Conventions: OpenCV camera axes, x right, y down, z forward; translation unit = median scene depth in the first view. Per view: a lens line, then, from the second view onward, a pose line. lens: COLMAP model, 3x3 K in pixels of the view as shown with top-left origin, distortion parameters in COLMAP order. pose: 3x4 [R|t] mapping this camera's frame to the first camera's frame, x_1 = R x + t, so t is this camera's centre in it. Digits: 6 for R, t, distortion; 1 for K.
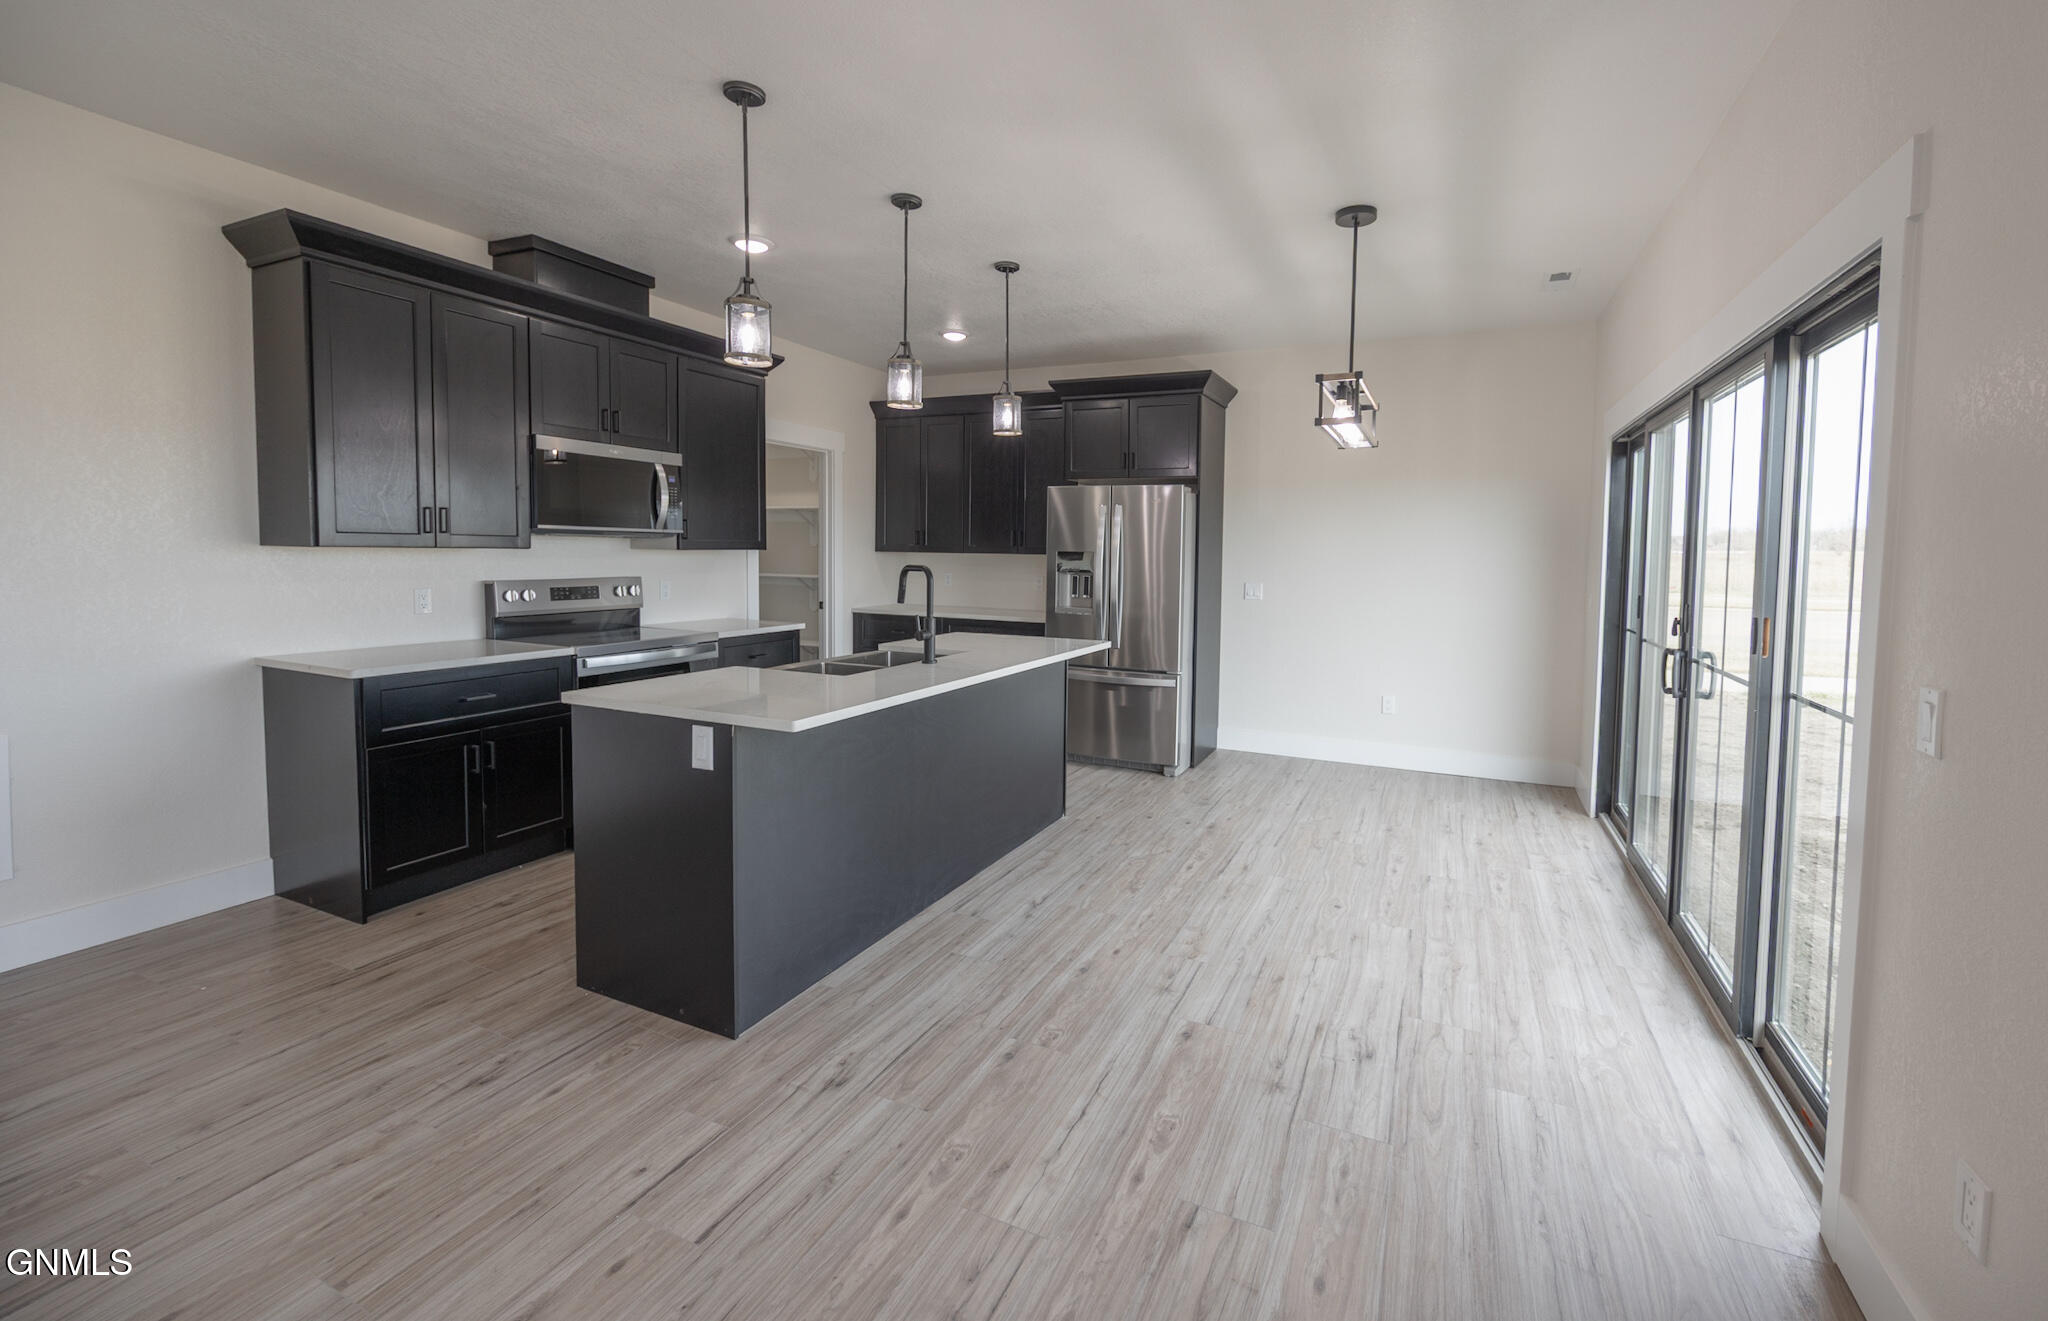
lens RADIAL K [[825.9, 0, 1074.7], [0, 825.9, 584.5], [0, 0, 1]] dist [-0.013972, 0.000440]
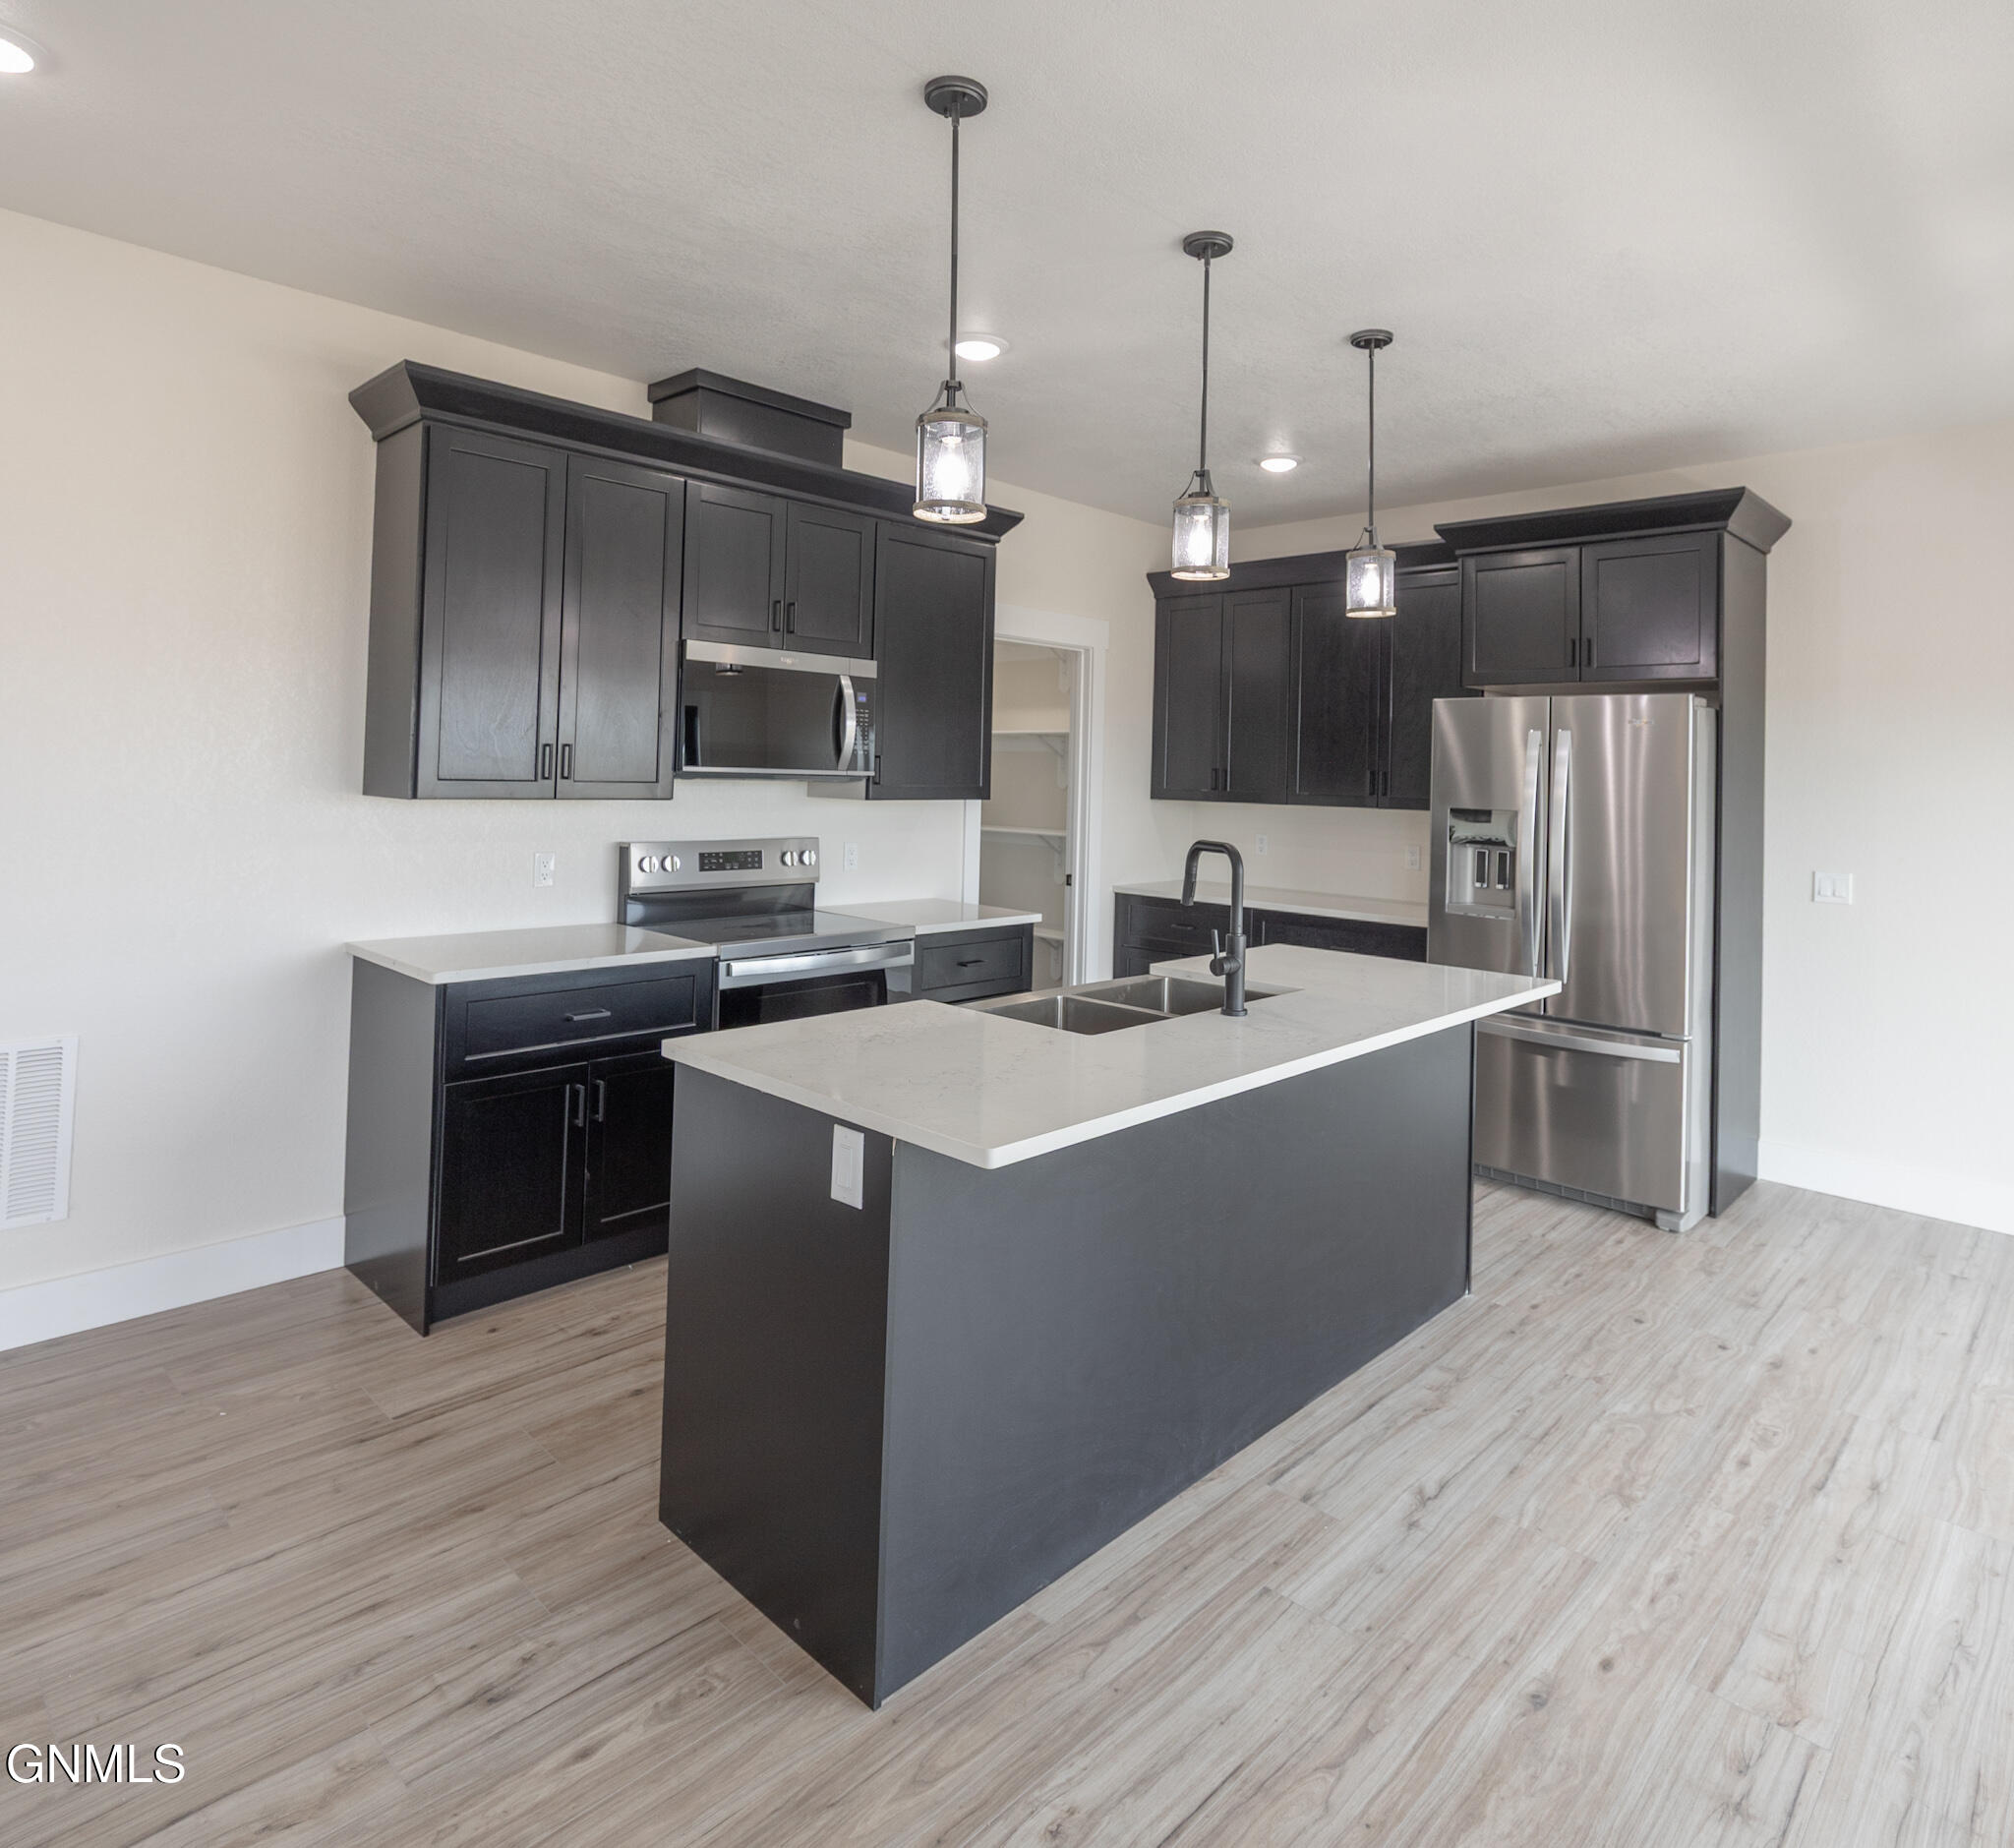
lens RADIAL K [[1173.9, 0, 1011.5], [0, 1173.9, 782.0], [0, 0, 1]] dist [-0.023570, 0.005175]
pose [[0.936744, 0.011323, -0.349831, -0.038055], [-0.025581, 0.999018, -0.036162, -0.035172], [0.349079, 0.042823, 0.936114, 0.177544]]
